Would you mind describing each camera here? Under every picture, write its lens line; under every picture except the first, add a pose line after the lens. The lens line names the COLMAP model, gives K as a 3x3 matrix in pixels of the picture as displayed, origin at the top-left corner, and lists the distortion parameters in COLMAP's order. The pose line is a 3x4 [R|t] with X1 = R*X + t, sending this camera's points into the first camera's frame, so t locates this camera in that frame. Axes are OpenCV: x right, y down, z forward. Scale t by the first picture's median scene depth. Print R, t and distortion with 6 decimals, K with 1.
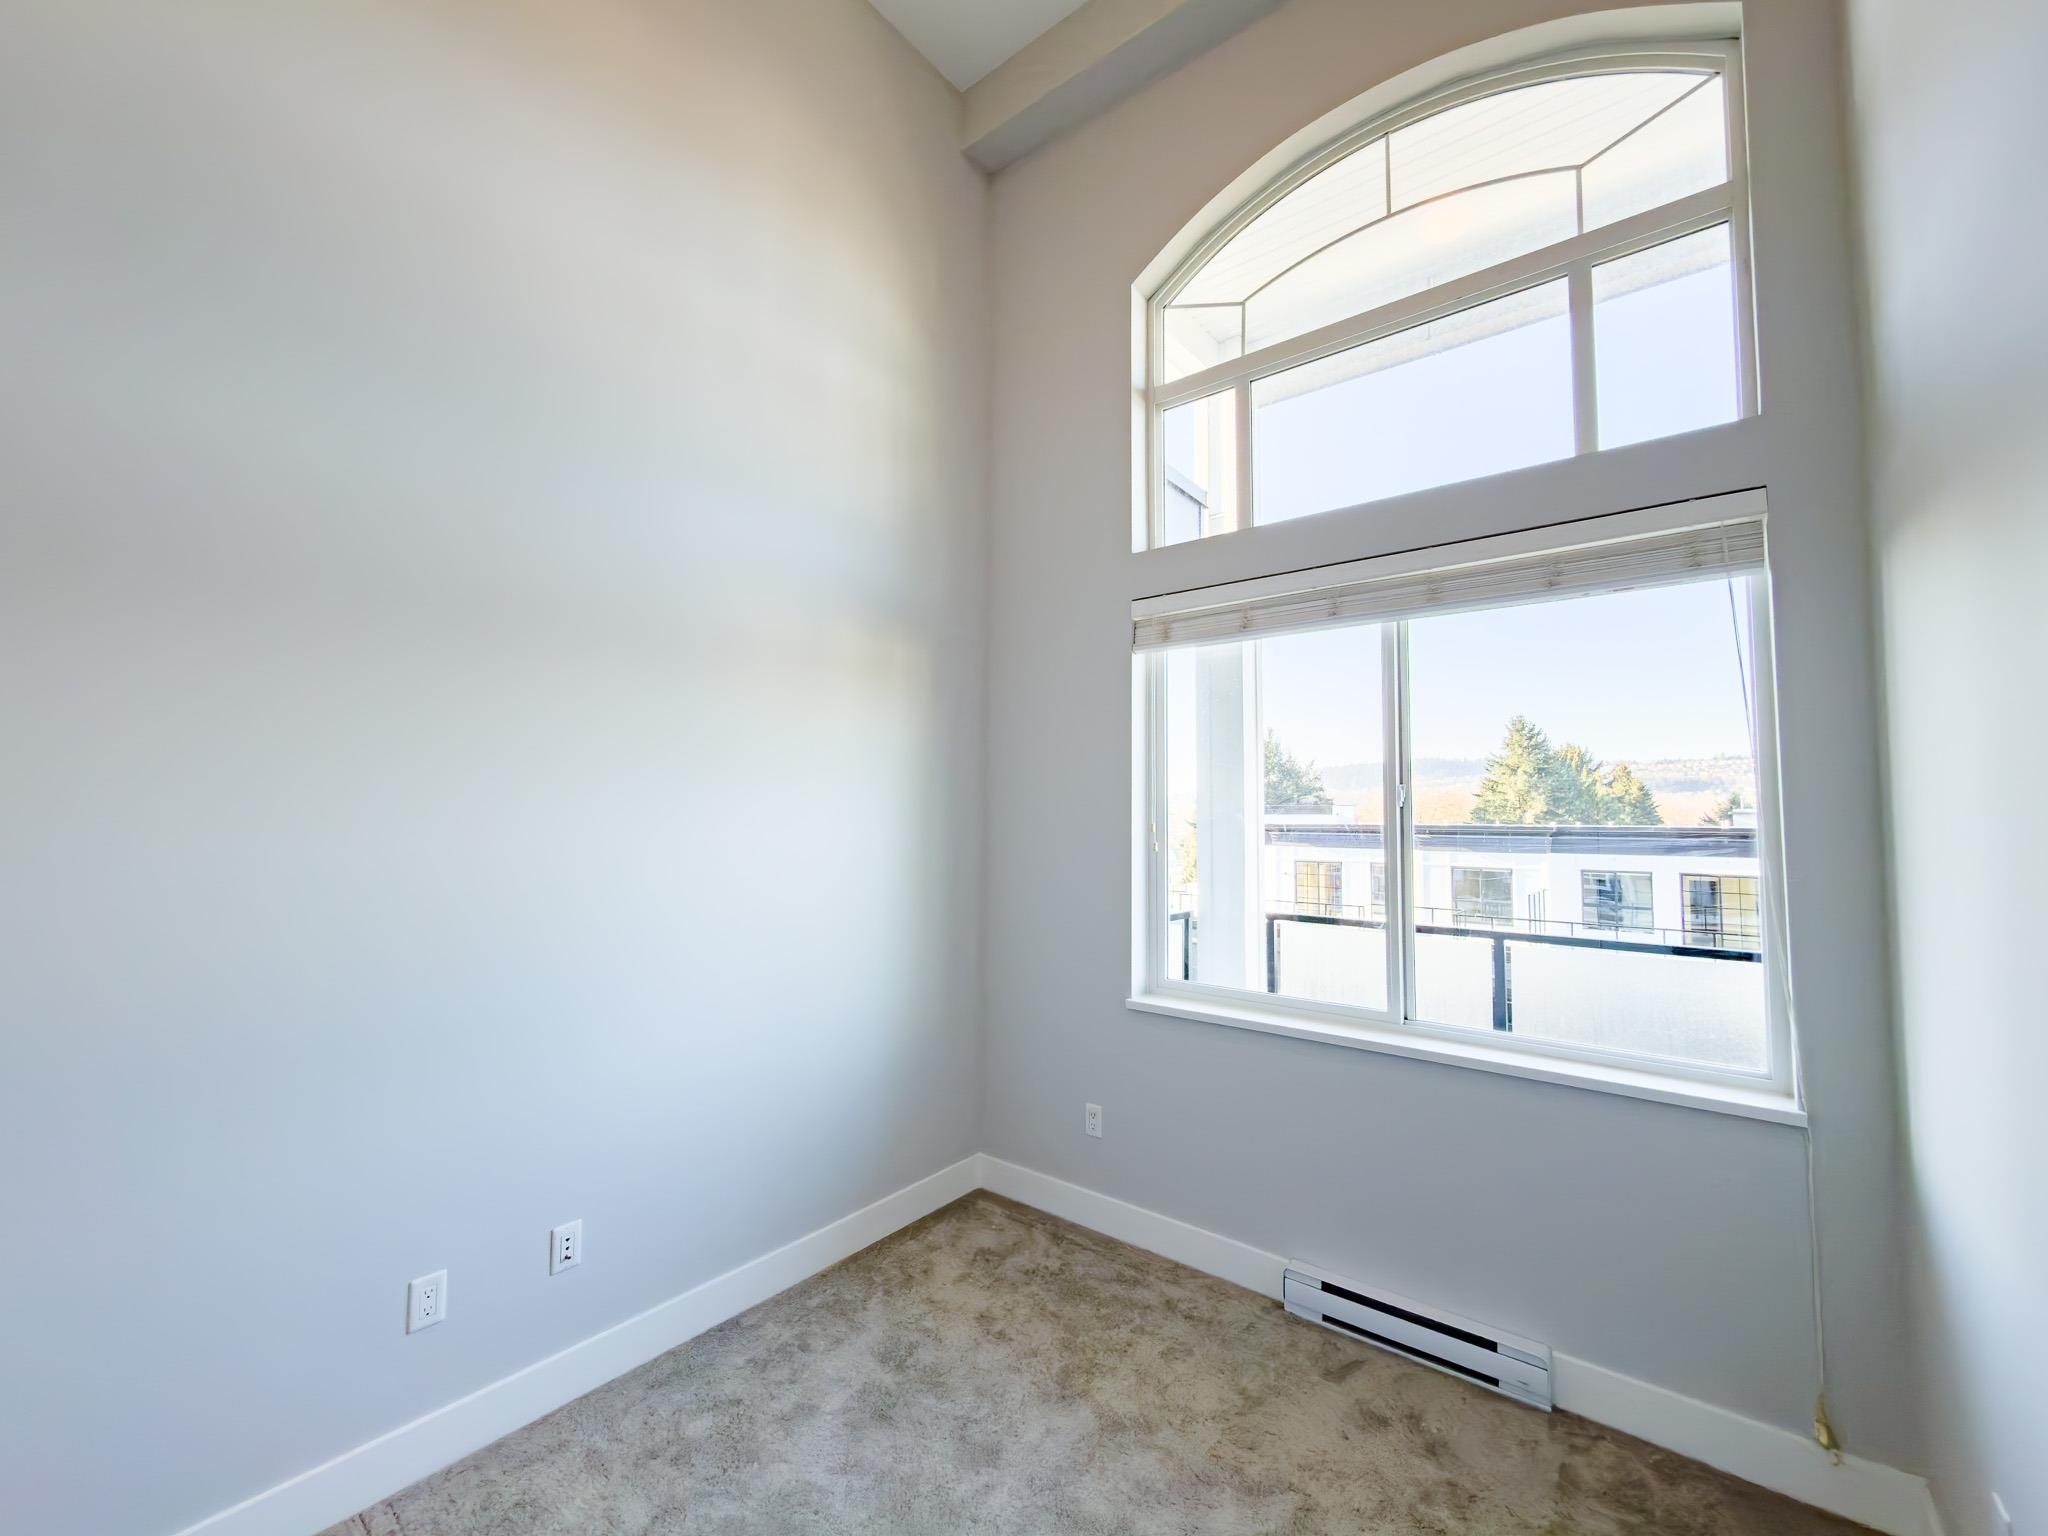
lens RADIAL K [[823.4, 0, 1023.1], [0, 823.4, 768.6], [0, 0, 1]] dist [0.001927, 0.000111]
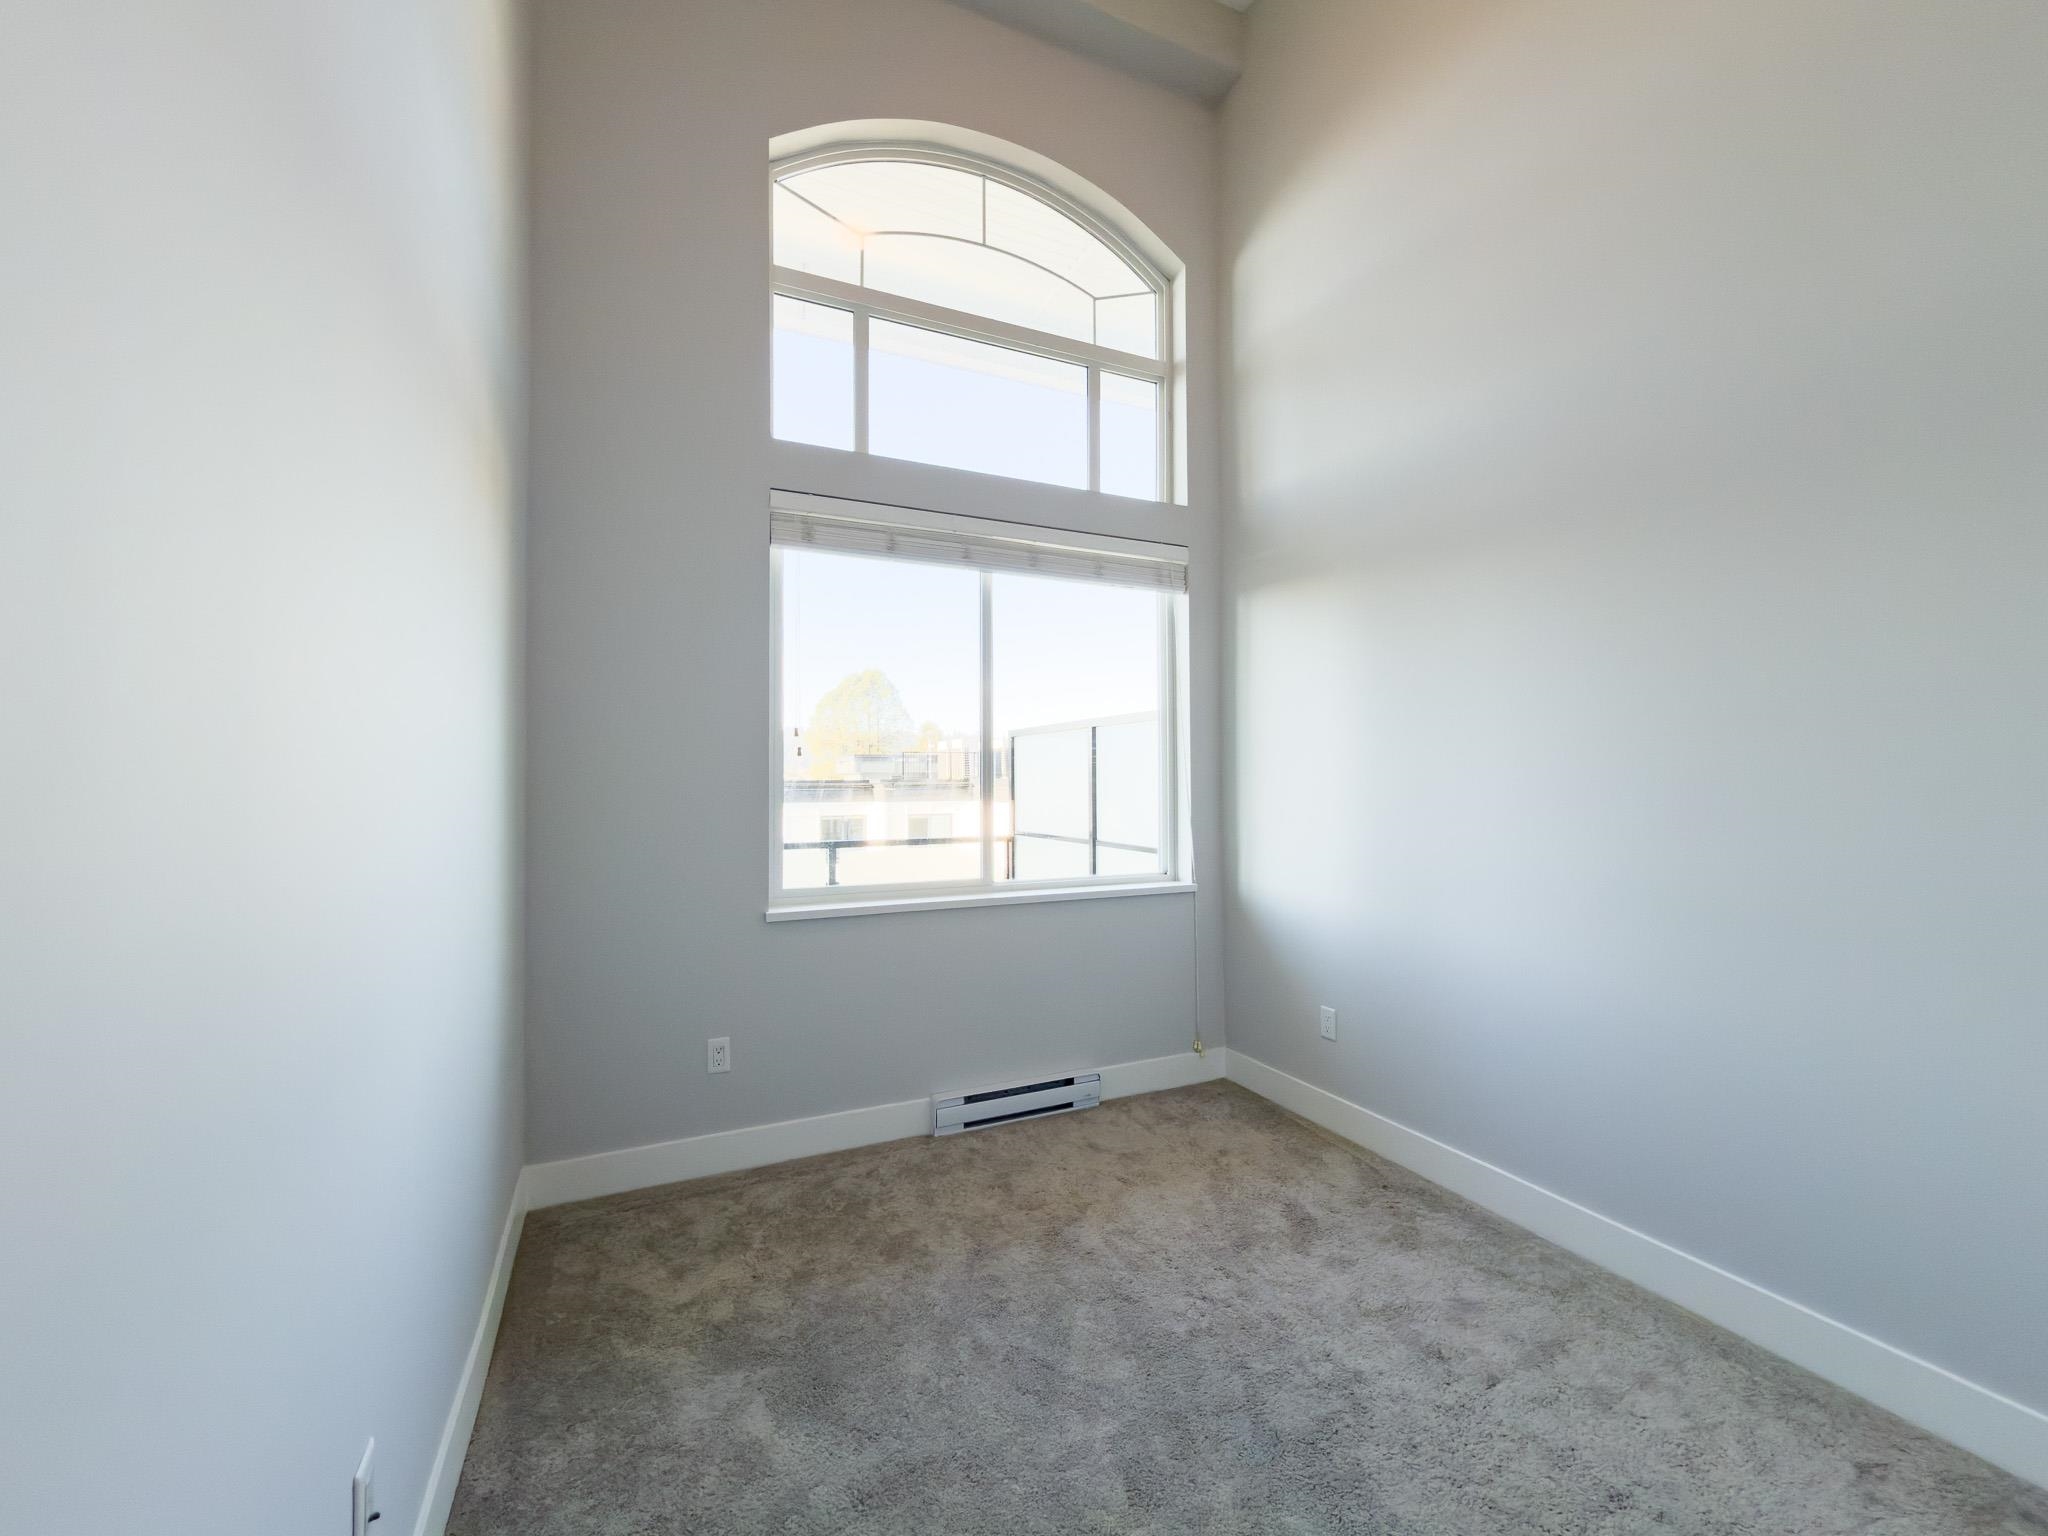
lens RADIAL K [[823.4, 0, 1013.2], [0, 823.4, 770.0], [0, 0, 1]] dist [0.001927, 0.000111]
pose [[0.459205, 0.001616, 0.888329, -0.685049], [-0.043548, 0.998837, 0.020694, 0.099045], [-0.887262, -0.048188, 0.458742, 0.380628]]
